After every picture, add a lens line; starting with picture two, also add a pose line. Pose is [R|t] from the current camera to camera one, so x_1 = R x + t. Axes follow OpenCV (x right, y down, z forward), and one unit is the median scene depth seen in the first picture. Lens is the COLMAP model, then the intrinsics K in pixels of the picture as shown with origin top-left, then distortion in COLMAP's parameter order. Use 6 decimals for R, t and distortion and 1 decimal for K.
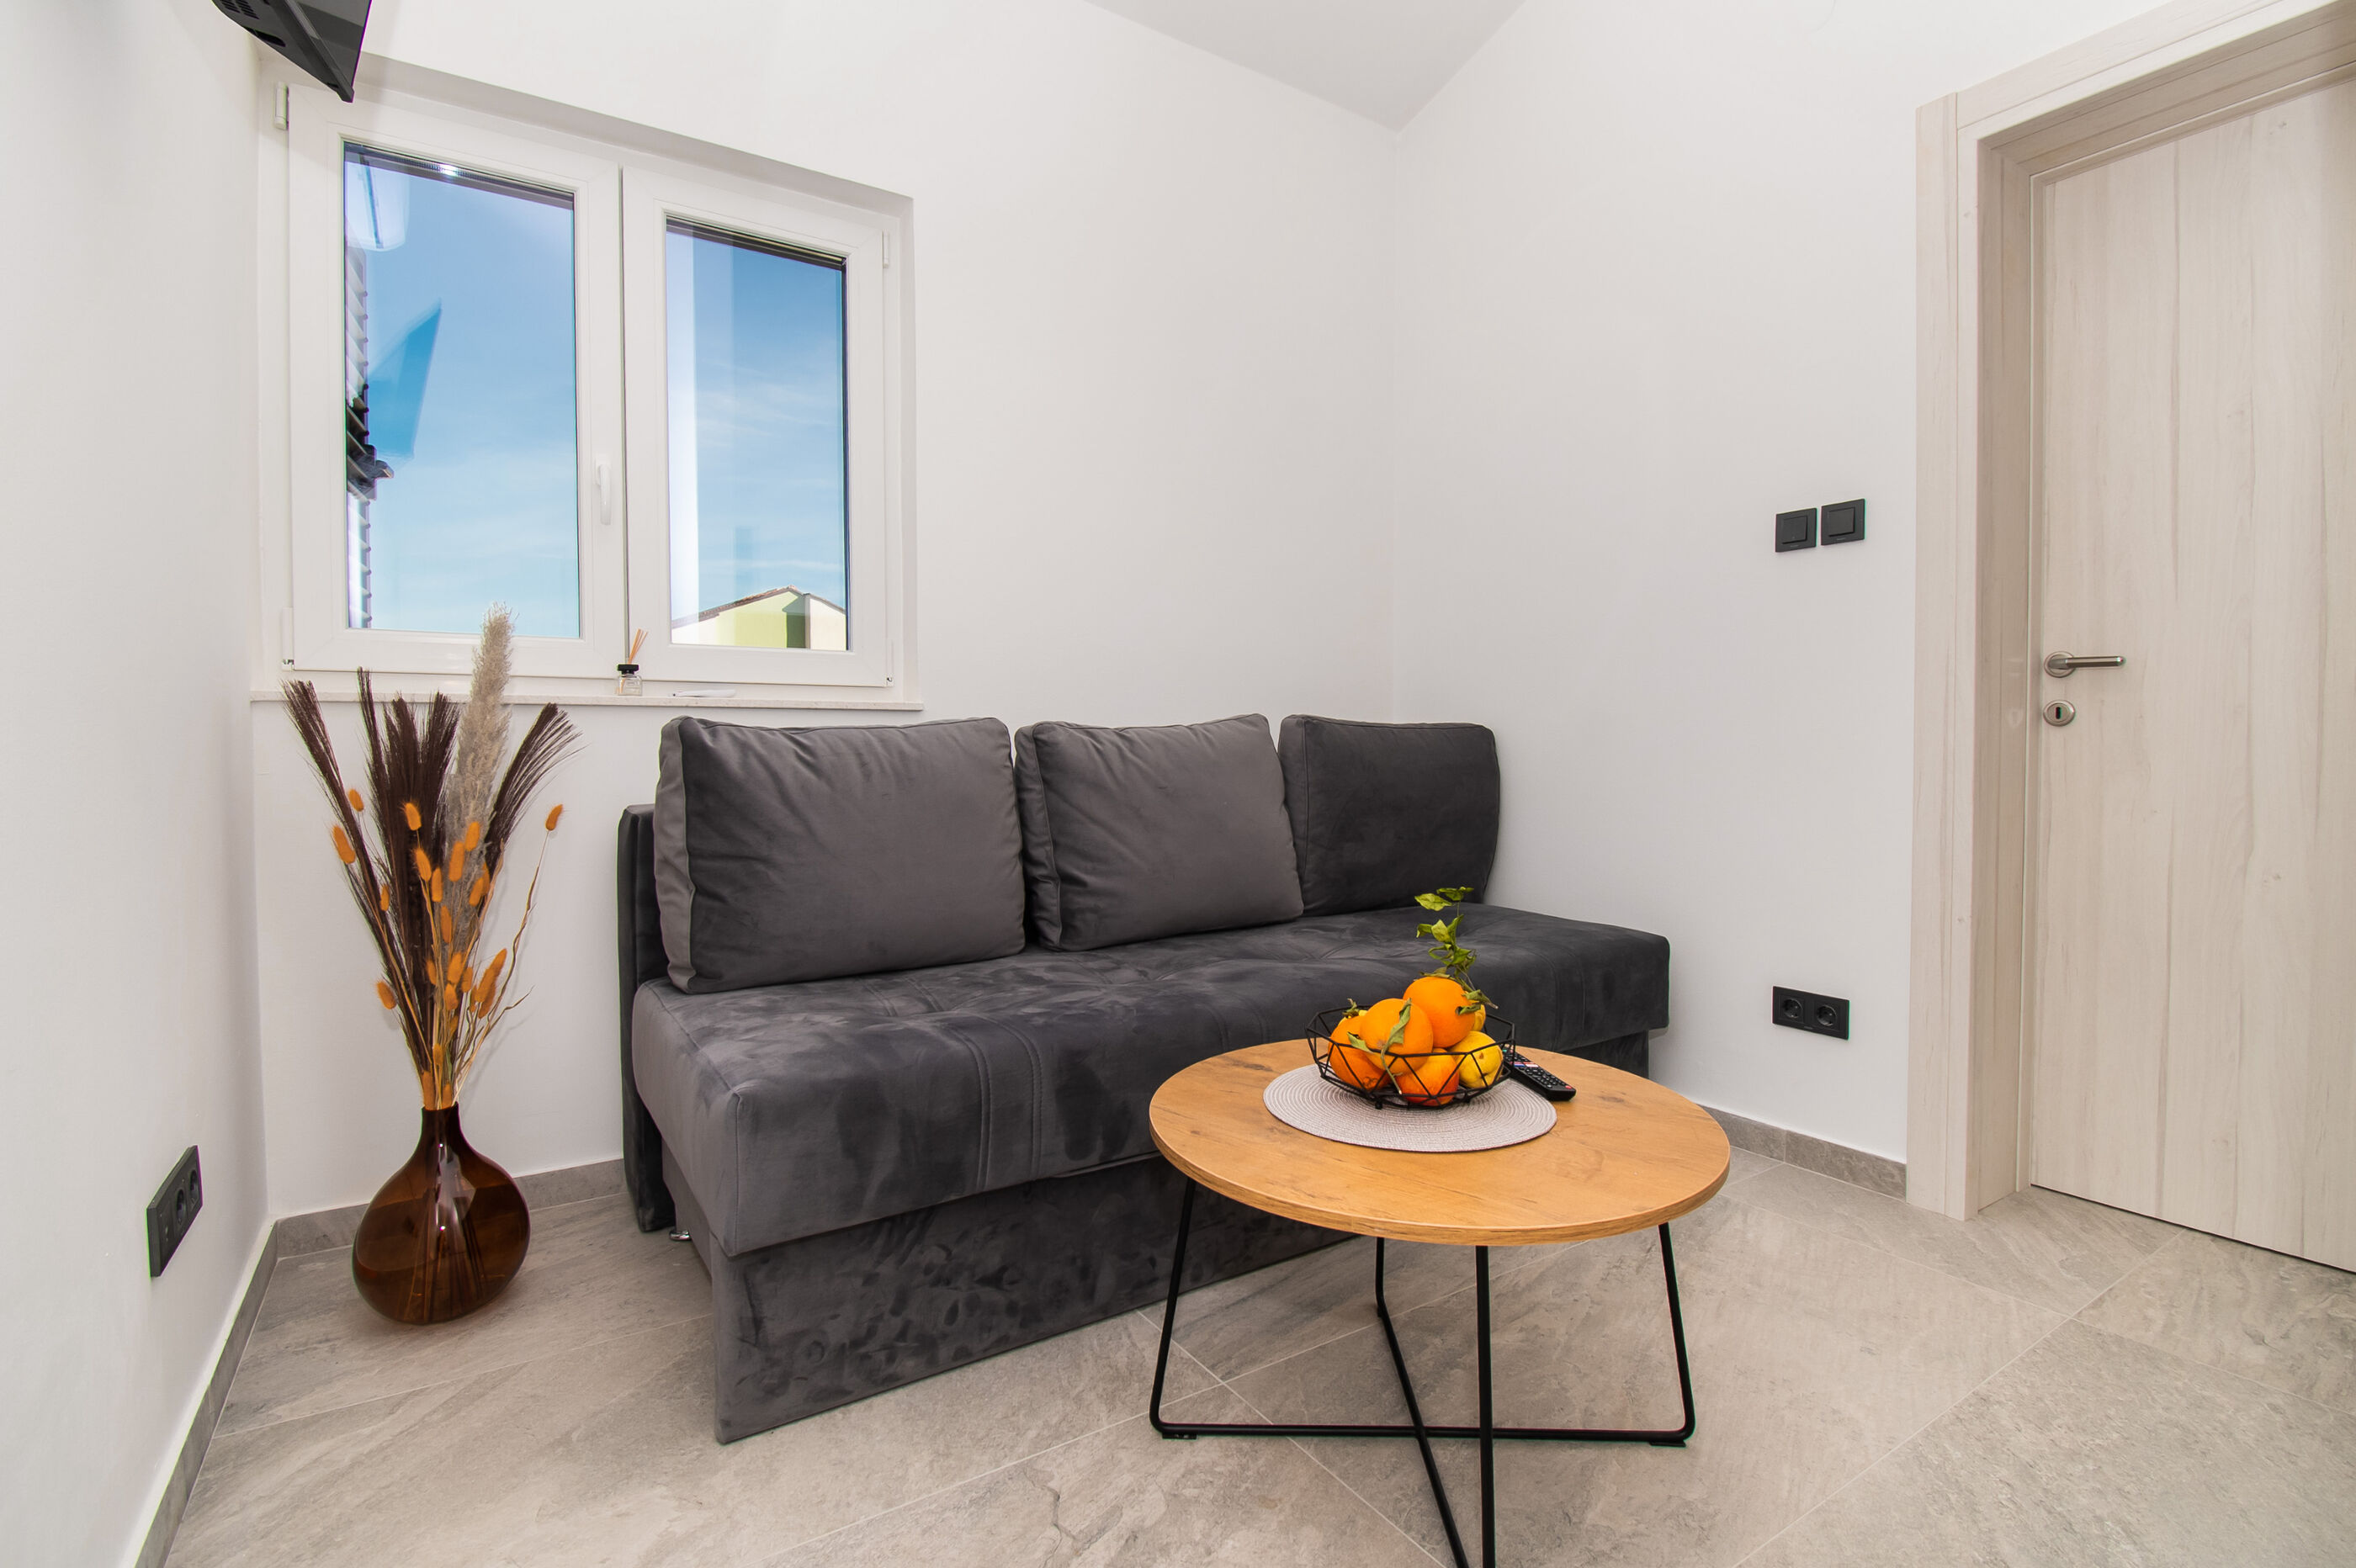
lens RADIAL K [[1066.6, 0, 1162.4], [0, 1066.6, 784.5], [0, 0, 1]] dist [0.003938, -0.016284]
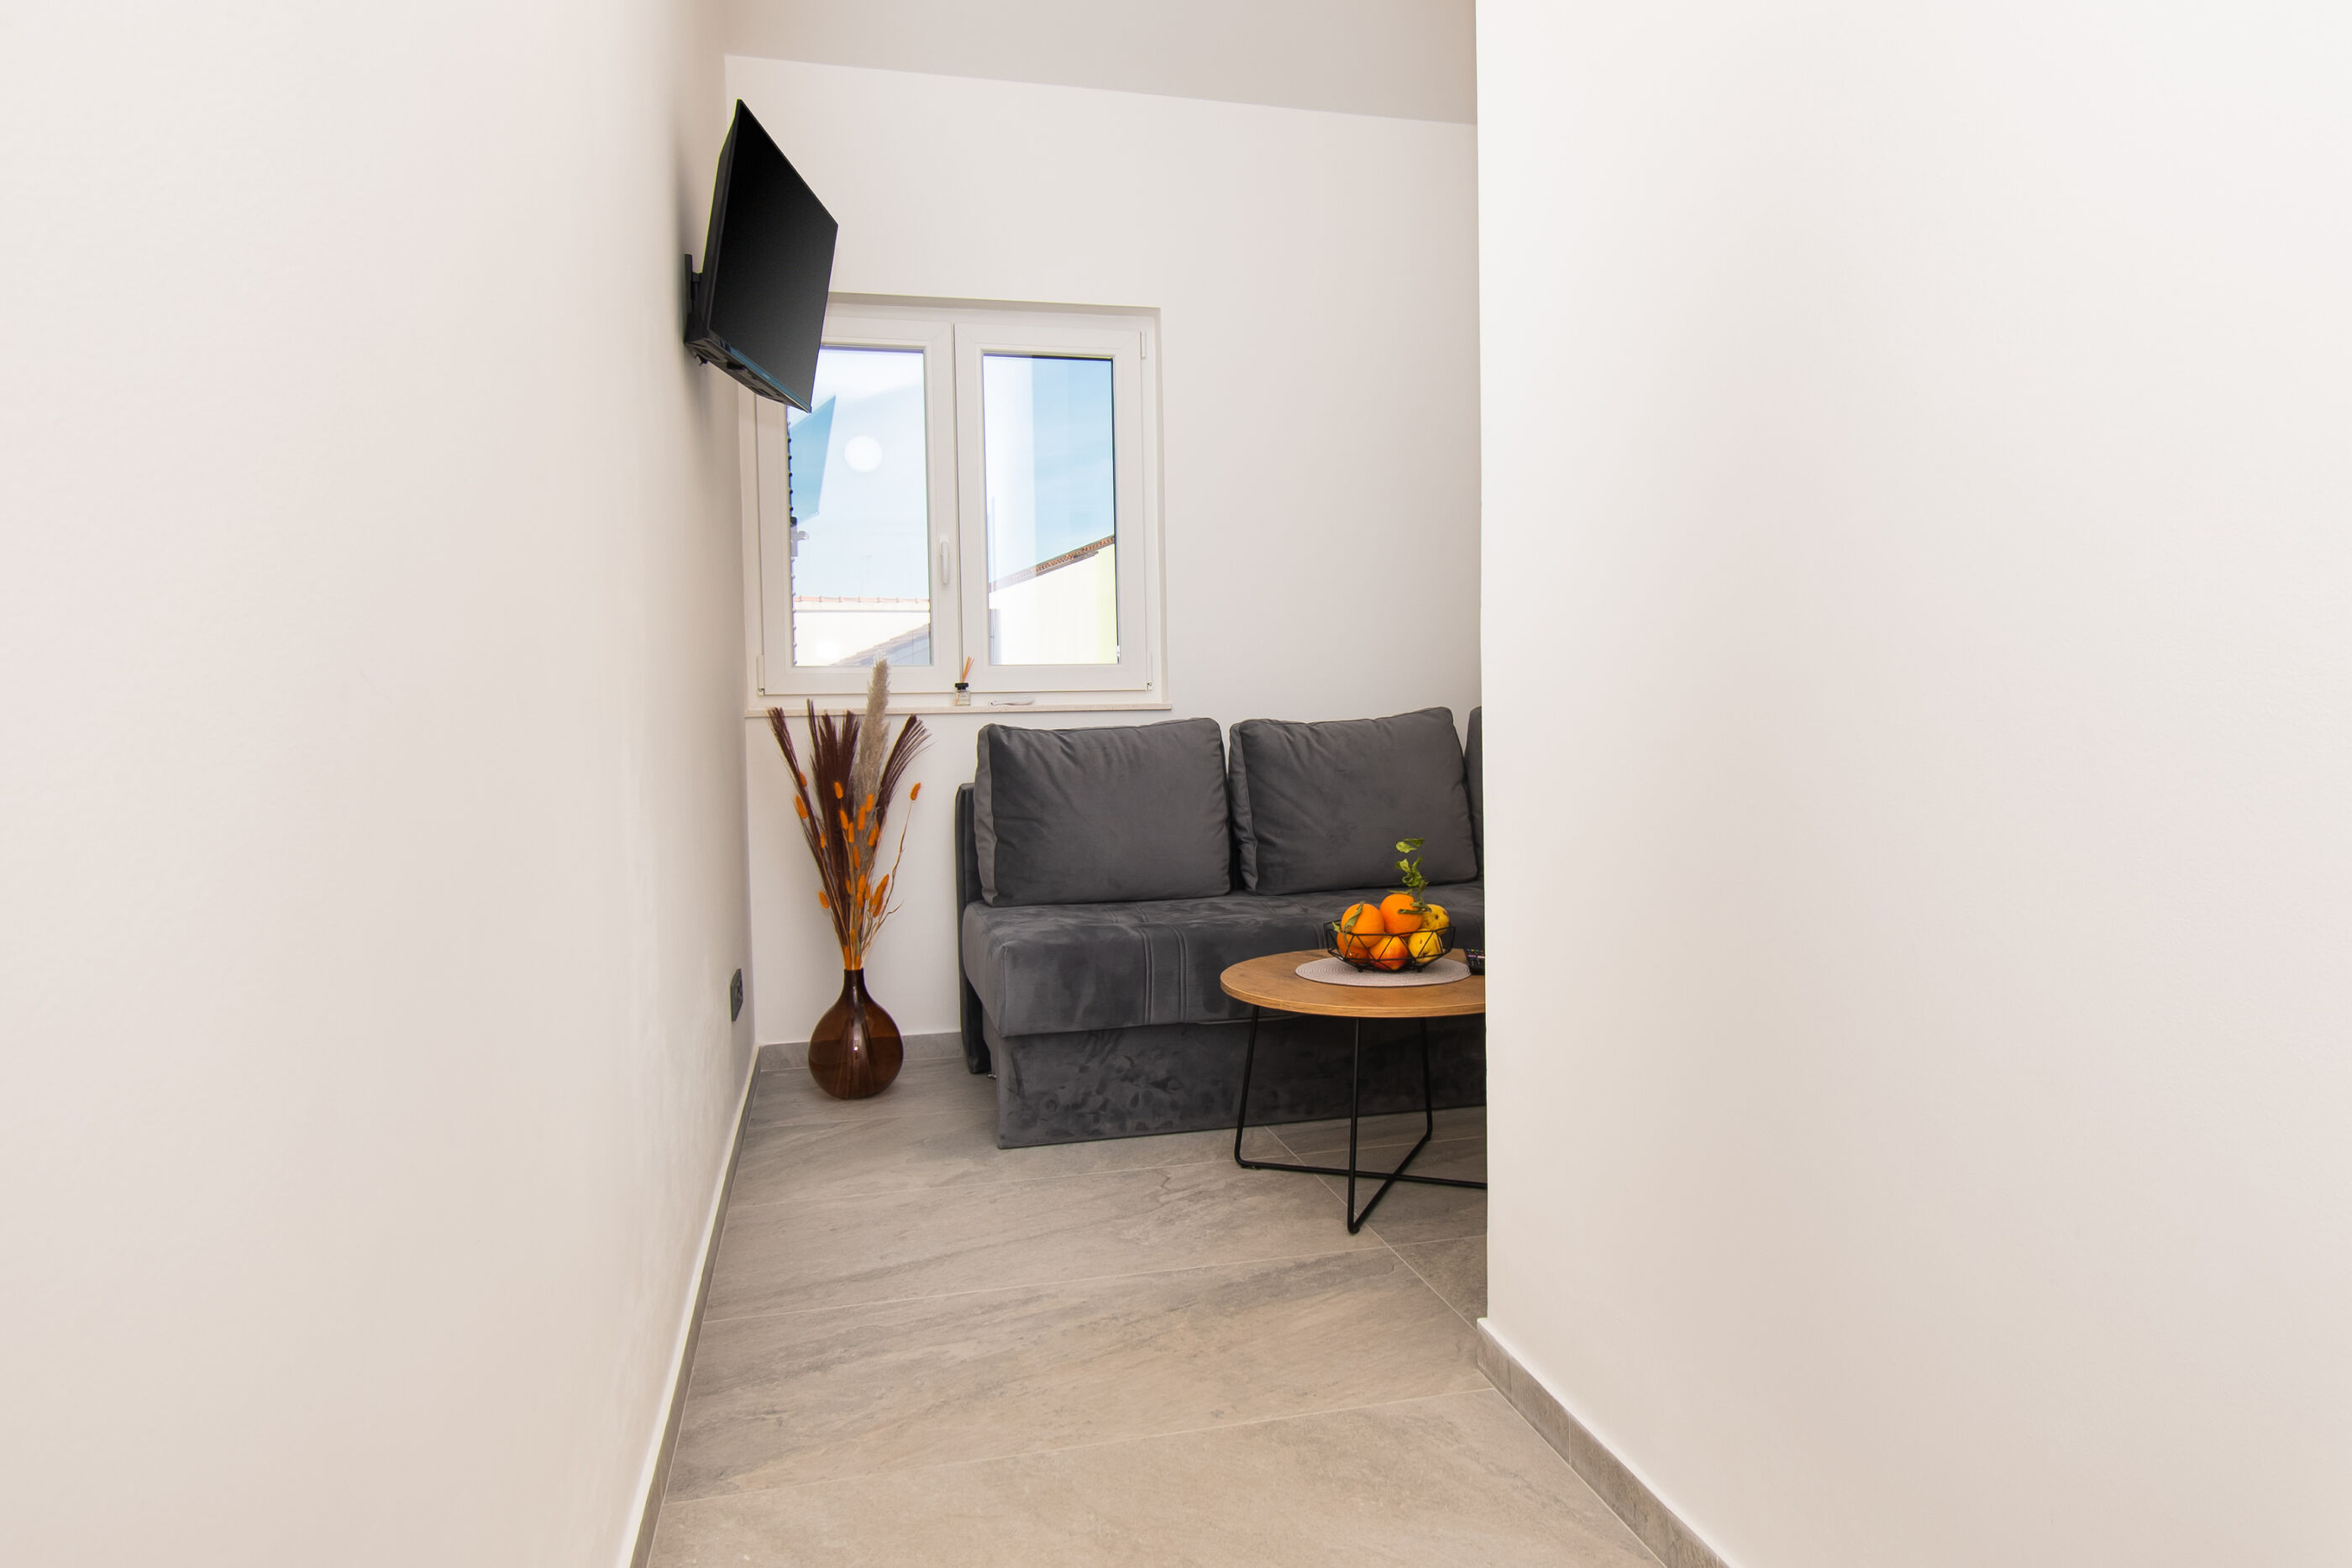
lens RADIAL K [[1382.0, 0, 1176.0], [0, 1382.0, 784.0], [0, 0, 1]] dist [-0.003004, -0.000123]
pose [[0.943574, 0.003353, -0.331146, 0.457867], [0.004117, 0.999753, 0.021855, -0.022325], [0.331137, -0.021985, 0.943327, -0.778324]]
